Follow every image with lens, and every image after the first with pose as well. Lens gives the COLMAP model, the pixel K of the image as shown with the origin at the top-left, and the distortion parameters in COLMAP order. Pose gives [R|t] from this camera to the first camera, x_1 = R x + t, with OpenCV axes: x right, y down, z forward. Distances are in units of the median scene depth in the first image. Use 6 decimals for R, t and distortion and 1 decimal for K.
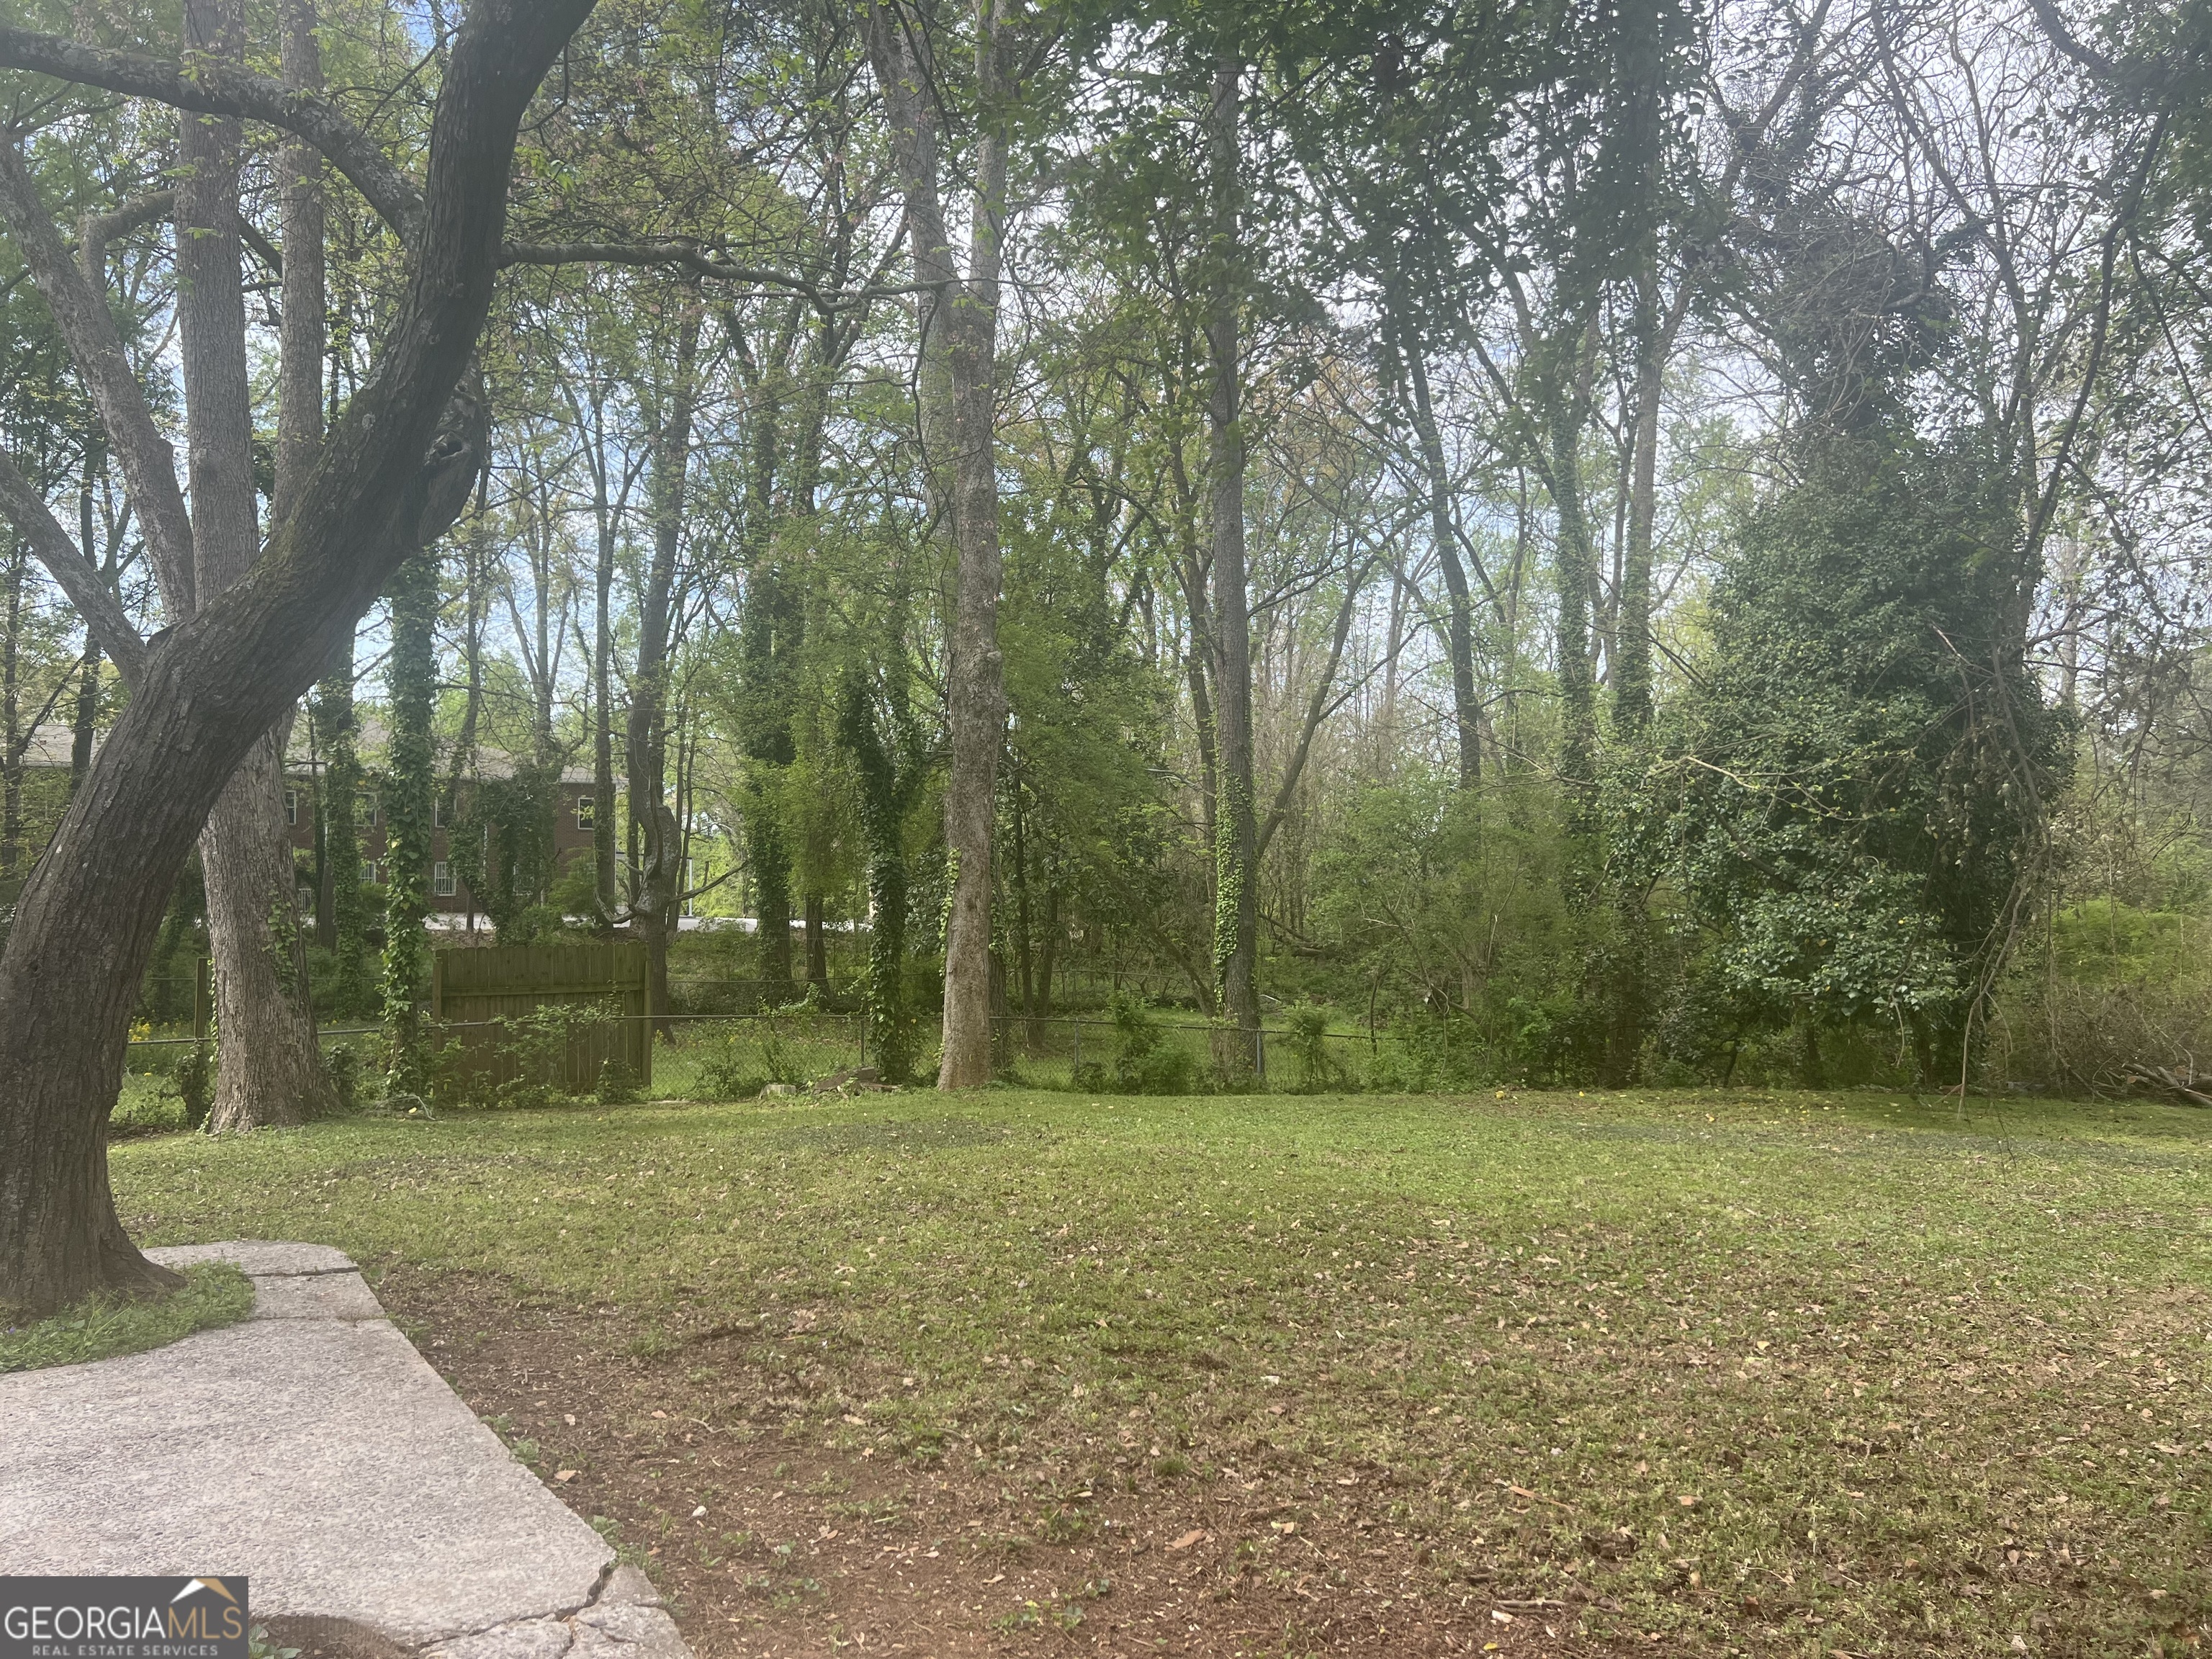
lens RADIAL K [[1618.4, 0, 1101.1], [0, 1618.4, 825.7], [0, 0, 1]] dist [0.079688, -0.092197]
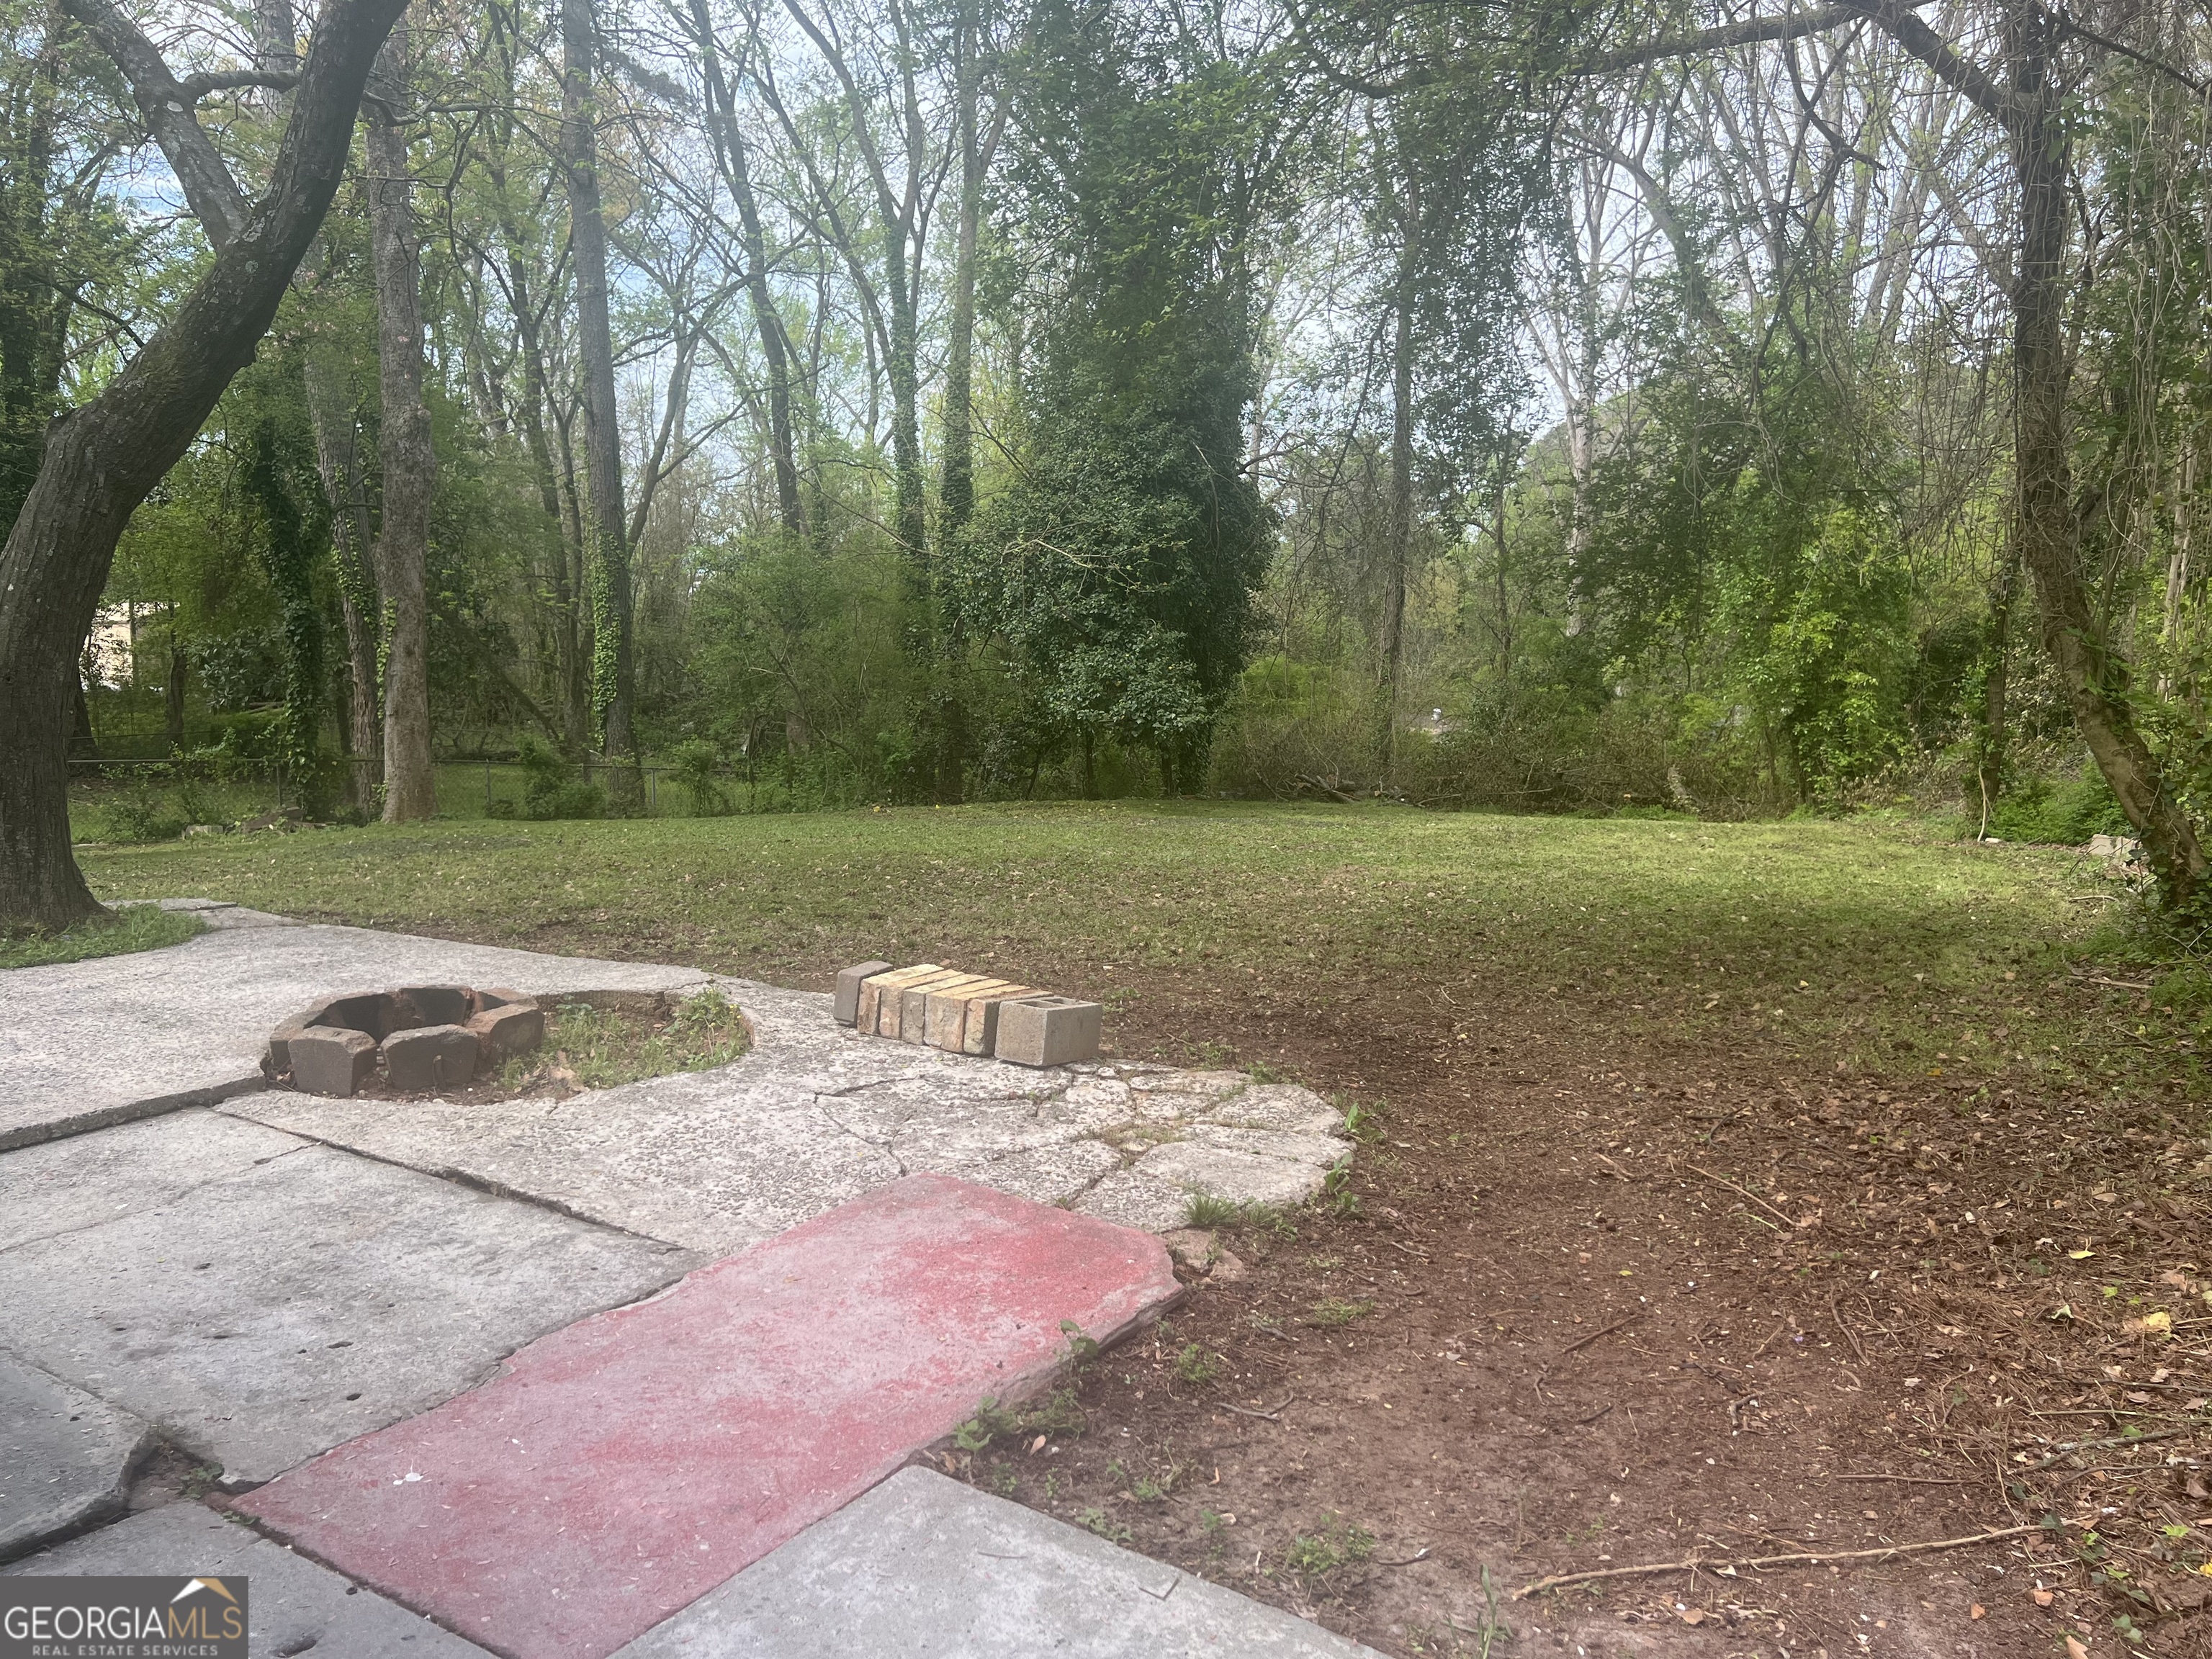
lens RADIAL K [[1628.3, 0, 1119.0], [0, 1628.3, 801.3], [0, 0, 1]] dist [0.079706, -0.097879]
pose [[0.896430, -0.035410, 0.441768, -0.139079], [-0.023174, 0.991694, 0.126515, -0.001362], [-0.442578, -0.123649, 0.888164, -0.178644]]
